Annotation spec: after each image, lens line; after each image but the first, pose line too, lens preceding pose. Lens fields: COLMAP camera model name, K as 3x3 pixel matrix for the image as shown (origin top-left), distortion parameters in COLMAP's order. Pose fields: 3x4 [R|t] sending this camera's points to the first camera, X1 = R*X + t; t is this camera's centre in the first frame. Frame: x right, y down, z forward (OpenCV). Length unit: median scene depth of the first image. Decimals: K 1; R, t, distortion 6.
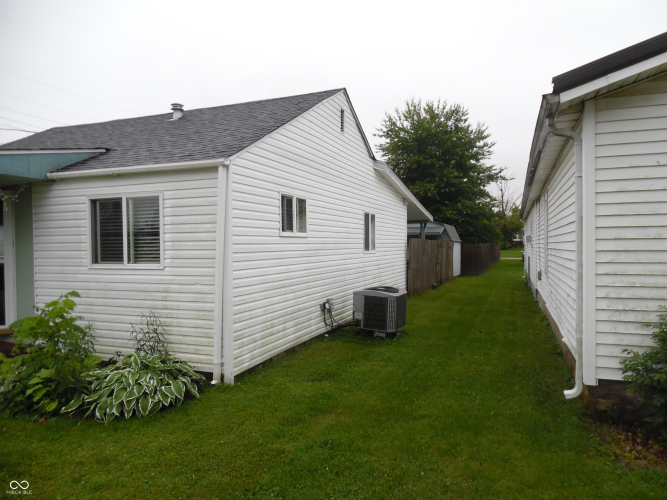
lens RADIAL K [[470.0, 0, 336.0], [0, 470.0, 248.2], [0, 0, 1]] dist [-0.003853, -0.005041]
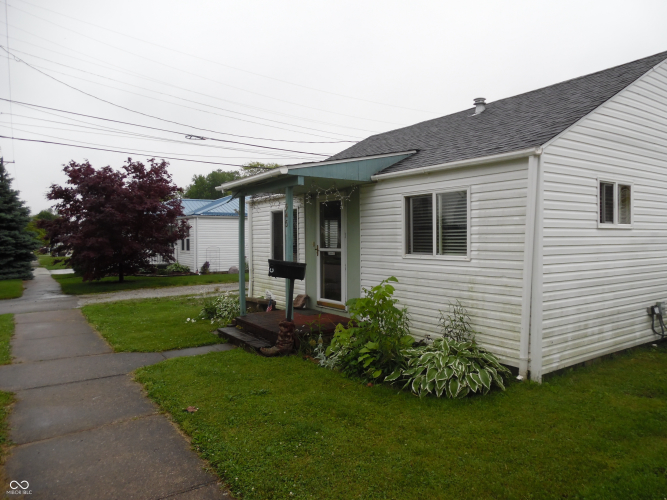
lens RADIAL K [[470.0, 0, 331.5], [0, 470.0, 248.9], [0, 0, 1]] dist [-0.003853, -0.005041]
pose [[0.822655, 0.017876, -0.568260, -0.029563], [-0.007701, 0.999764, 0.020302, -0.000753], [0.568489, -0.012325, 0.822599, -0.027989]]
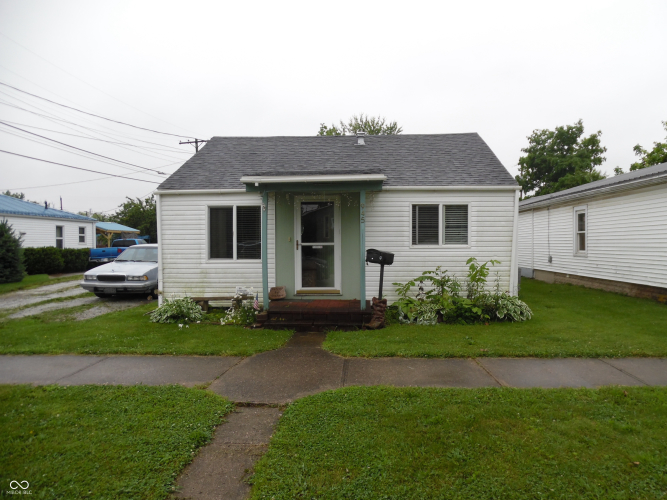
lens RADIAL K [[470.0, 0, 332.3], [0, 470.0, 245.9], [0, 0, 1]] dist [-0.003853, -0.005041]
pose [[0.950766, 0.004049, 0.309884, -1.371368], [-0.004097, 0.999991, -0.000495, 0.040612], [-0.309883, -0.000799, 0.950774, -0.459654]]
